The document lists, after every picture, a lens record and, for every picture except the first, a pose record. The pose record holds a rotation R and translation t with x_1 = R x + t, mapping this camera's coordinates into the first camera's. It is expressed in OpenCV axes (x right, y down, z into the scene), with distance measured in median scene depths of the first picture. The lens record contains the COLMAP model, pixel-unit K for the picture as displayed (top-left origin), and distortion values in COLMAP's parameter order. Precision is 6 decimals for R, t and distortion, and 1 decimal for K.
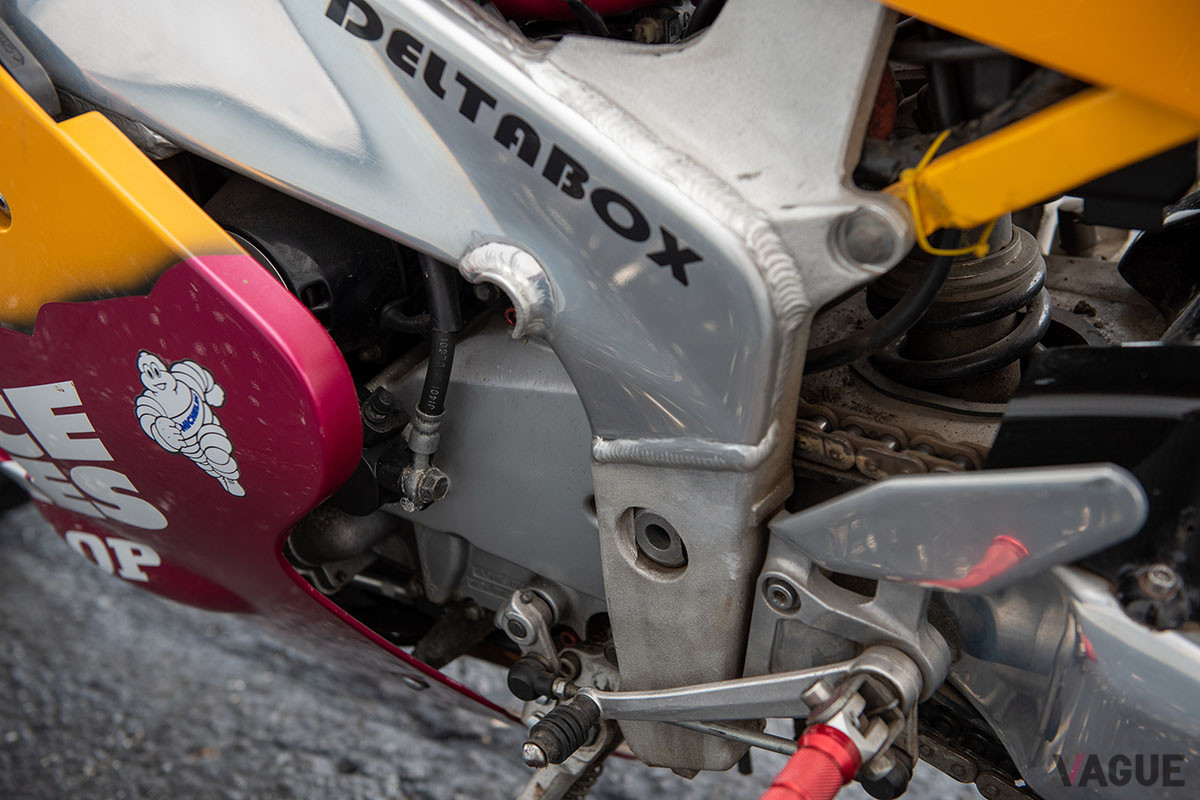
lens RADIAL K [[1726.9, 0, 605.7], [0, 1726.9, 396.8], [0, 0, 1]] dist [0.156382, 0.000000]
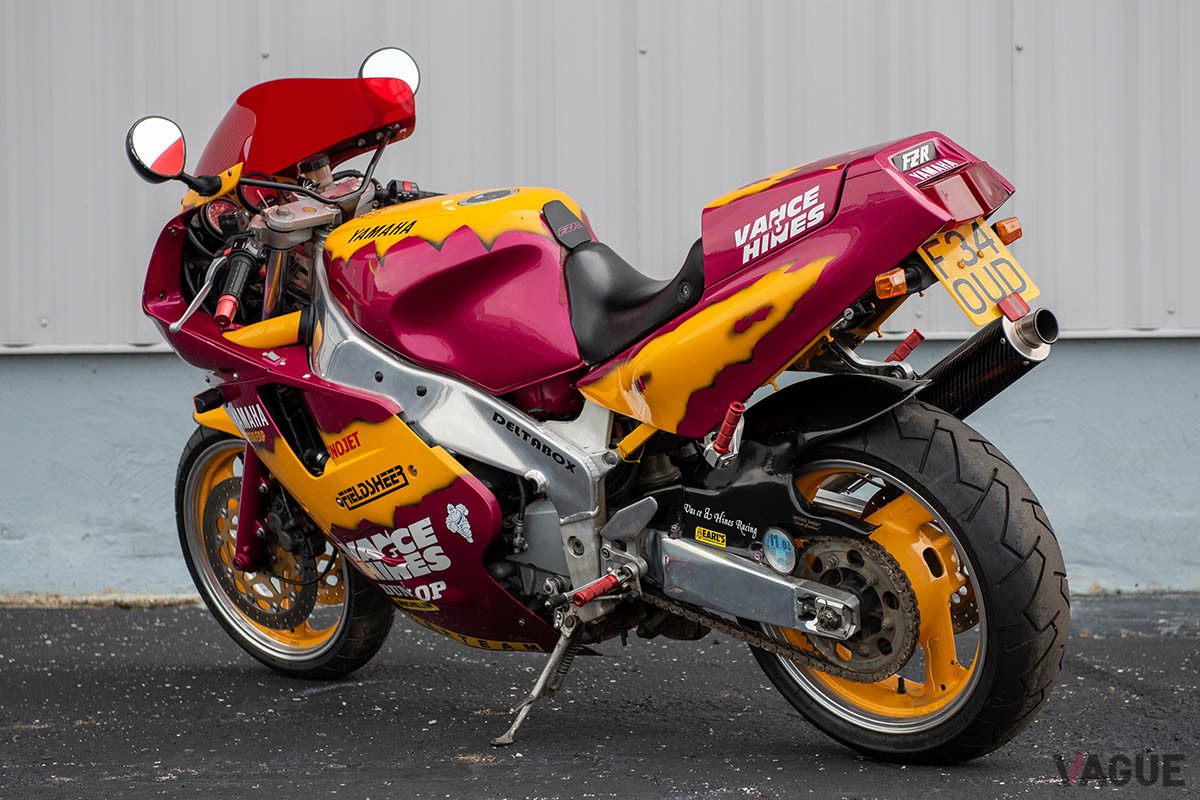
lens RADIAL K [[2310.8, 0, 631.9], [0, 2310.8, 386.6], [0, 0, 1]] dist [0.075391, 0.000000]
pose [[0.993487, -0.056471, -0.098965, 0.720728], [0.028526, 0.964157, -0.263796, 1.168667], [0.110315, 0.259255, 0.959488, -4.273812]]
